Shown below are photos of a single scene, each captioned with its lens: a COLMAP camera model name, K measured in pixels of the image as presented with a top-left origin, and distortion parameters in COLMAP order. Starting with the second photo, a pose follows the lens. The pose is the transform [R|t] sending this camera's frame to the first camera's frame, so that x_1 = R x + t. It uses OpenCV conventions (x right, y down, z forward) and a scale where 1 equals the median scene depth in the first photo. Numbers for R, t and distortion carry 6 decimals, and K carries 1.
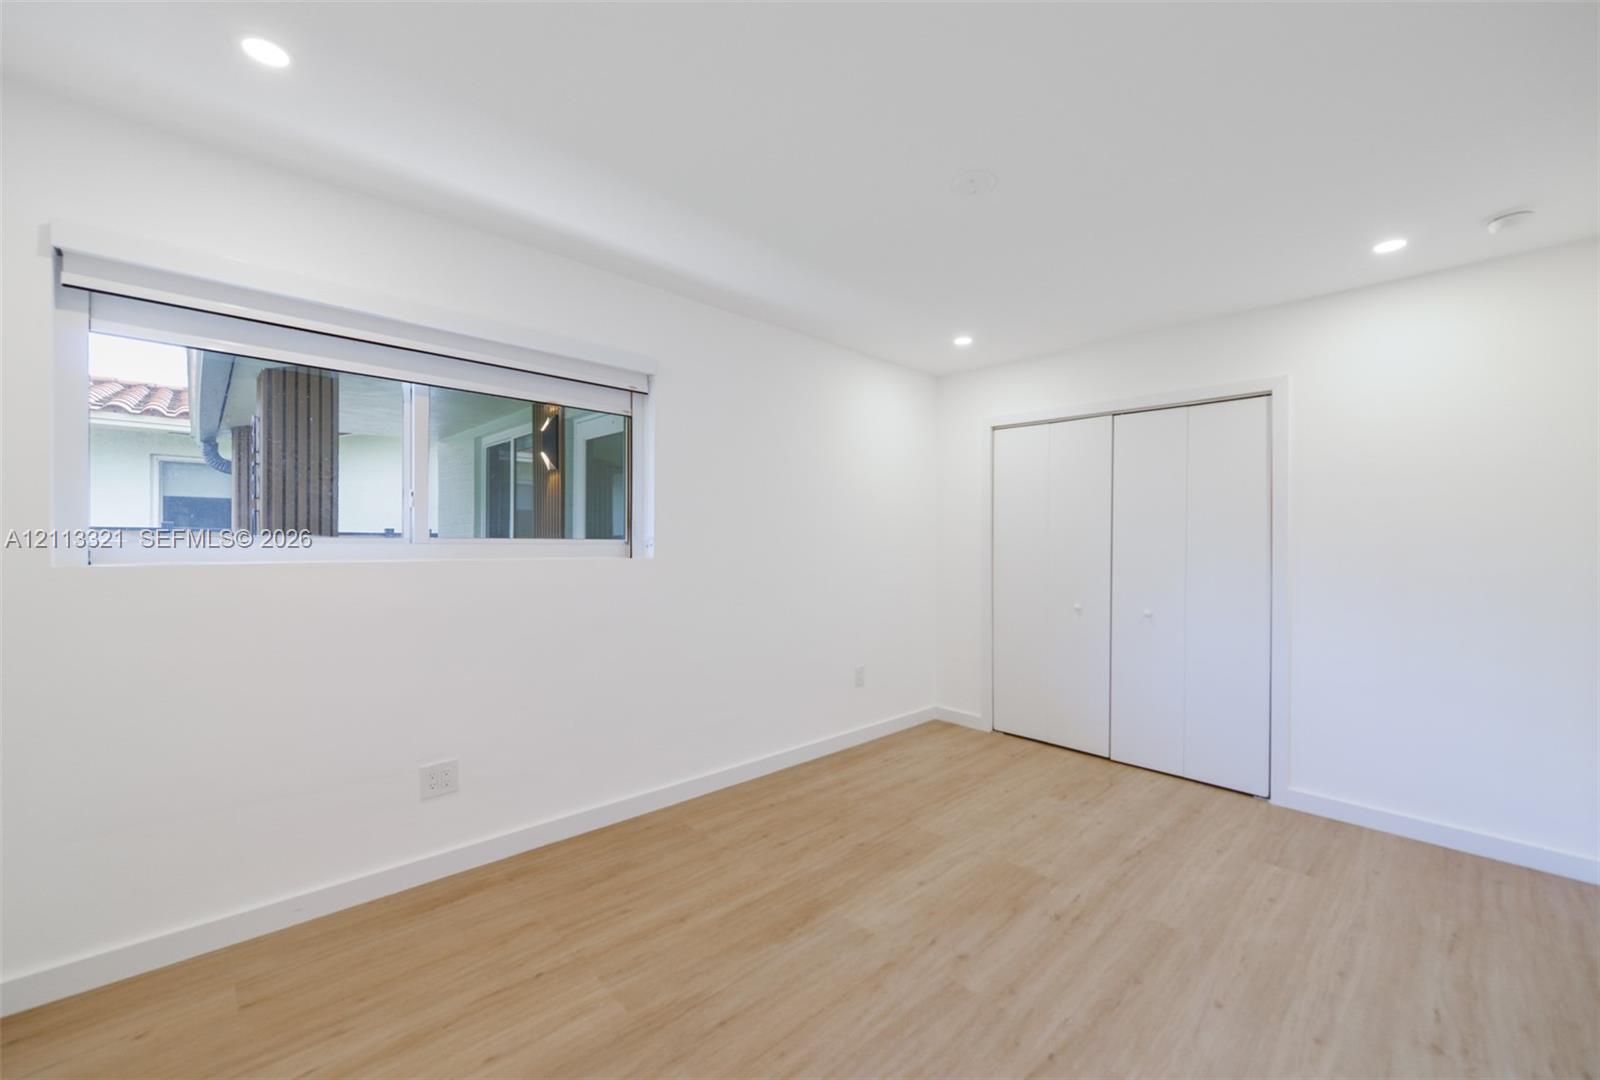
lens RADIAL K [[652.9, 0, 788.3], [0, 652.9, 547.6], [0, 0, 1]] dist [0.001332, 0.000204]
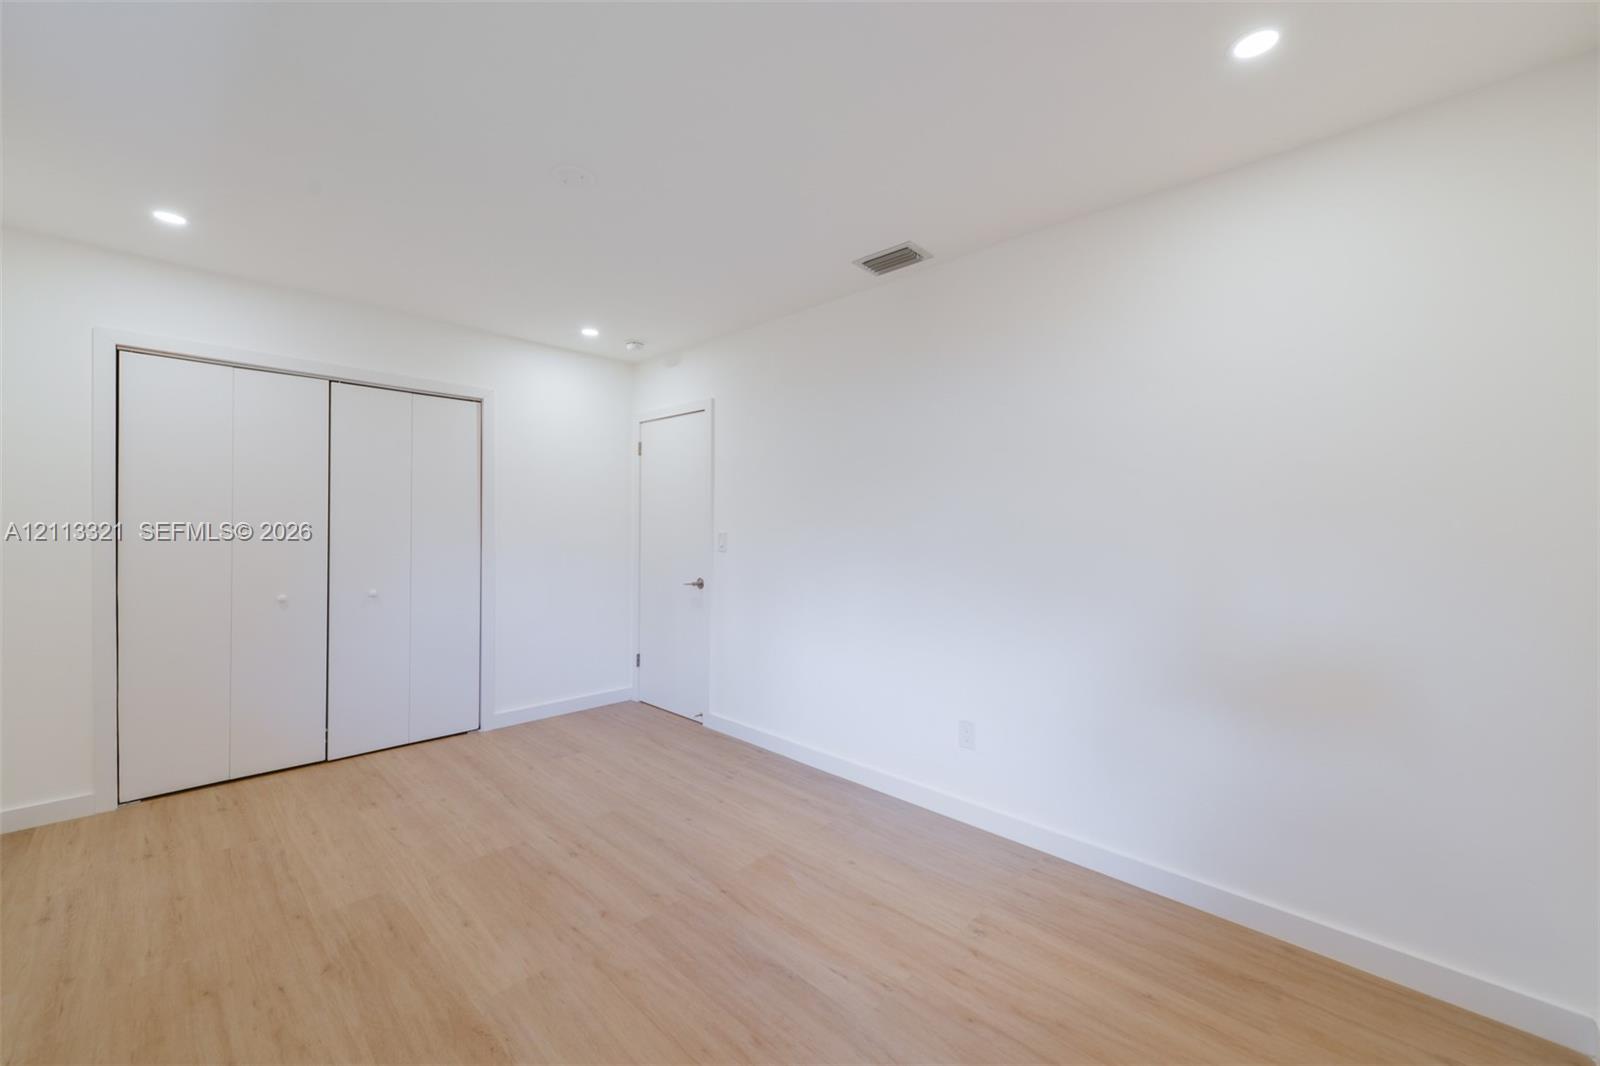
lens RADIAL K [[637.4, 0, 794.5], [0, 637.4, 526.4], [0, 0, 1]] dist [0.001761, 0.000127]
pose [[-0.057727, -0.013904, 0.998236, -0.541903], [0.001189, 0.999901, 0.013996, -0.016152], [-0.998332, 0.001995, -0.057705, 0.514497]]
